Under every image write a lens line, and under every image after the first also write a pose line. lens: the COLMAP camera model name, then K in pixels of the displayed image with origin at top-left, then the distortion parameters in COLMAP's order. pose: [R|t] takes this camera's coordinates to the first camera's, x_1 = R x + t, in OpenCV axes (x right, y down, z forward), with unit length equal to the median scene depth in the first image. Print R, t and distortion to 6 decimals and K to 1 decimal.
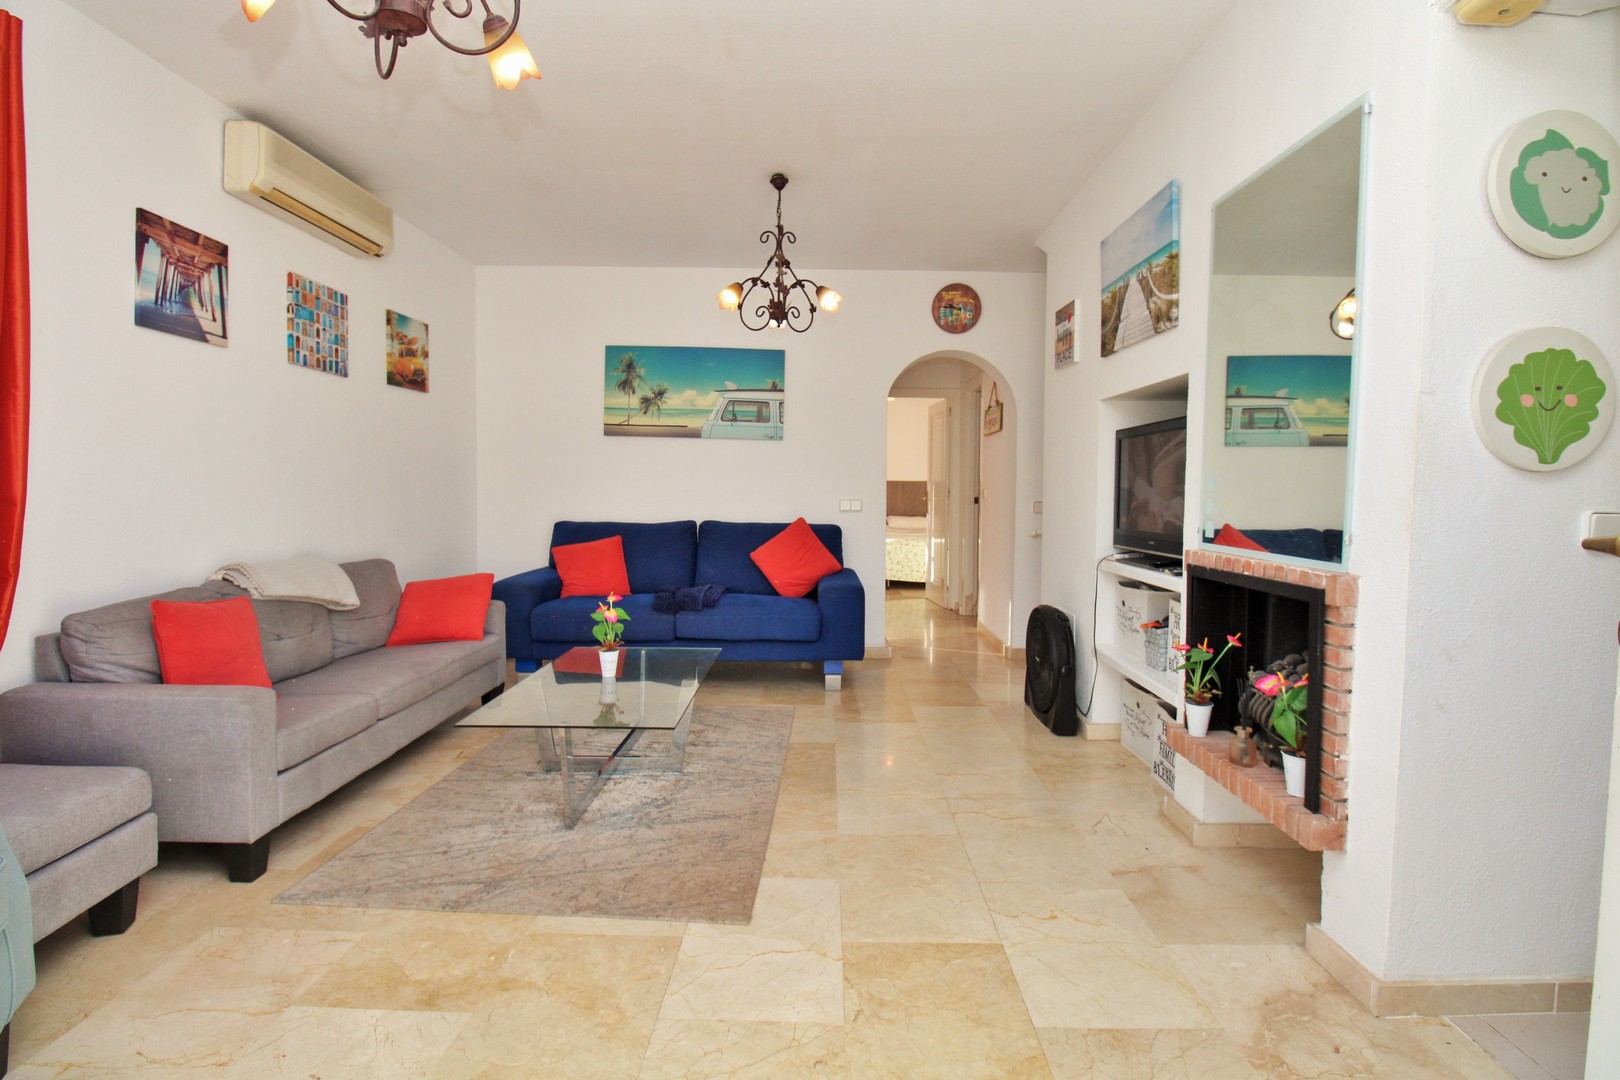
lens RADIAL K [[756.9, 0, 814.8], [0, 756.9, 535.8], [0, 0, 1]] dist [-0.002368, -0.009269]
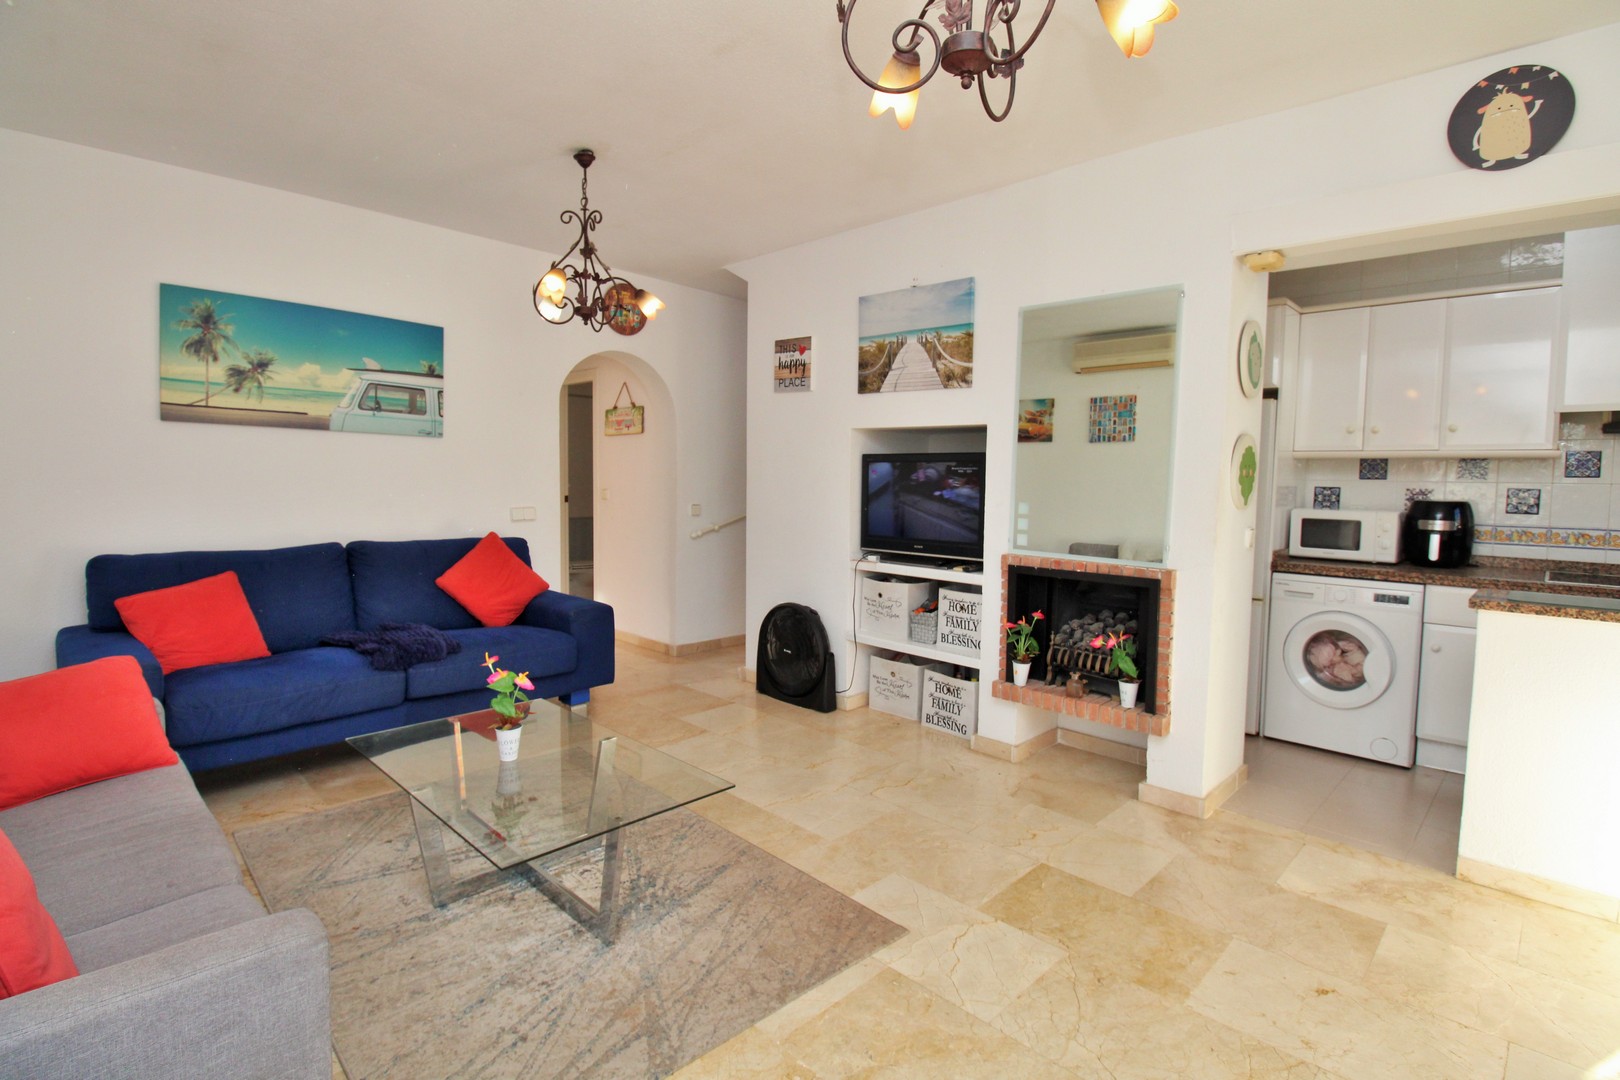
lens RADIAL K [[756.9, 0, 846.3], [0, 756.9, 538.6], [0, 0, 1]] dist [-0.002368, -0.009269]
pose [[0.691188, -0.054051, 0.720651, -0.487780], [0.032564, 0.998516, 0.043659, -0.055635], [-0.721941, -0.006709, 0.691922, 0.169834]]
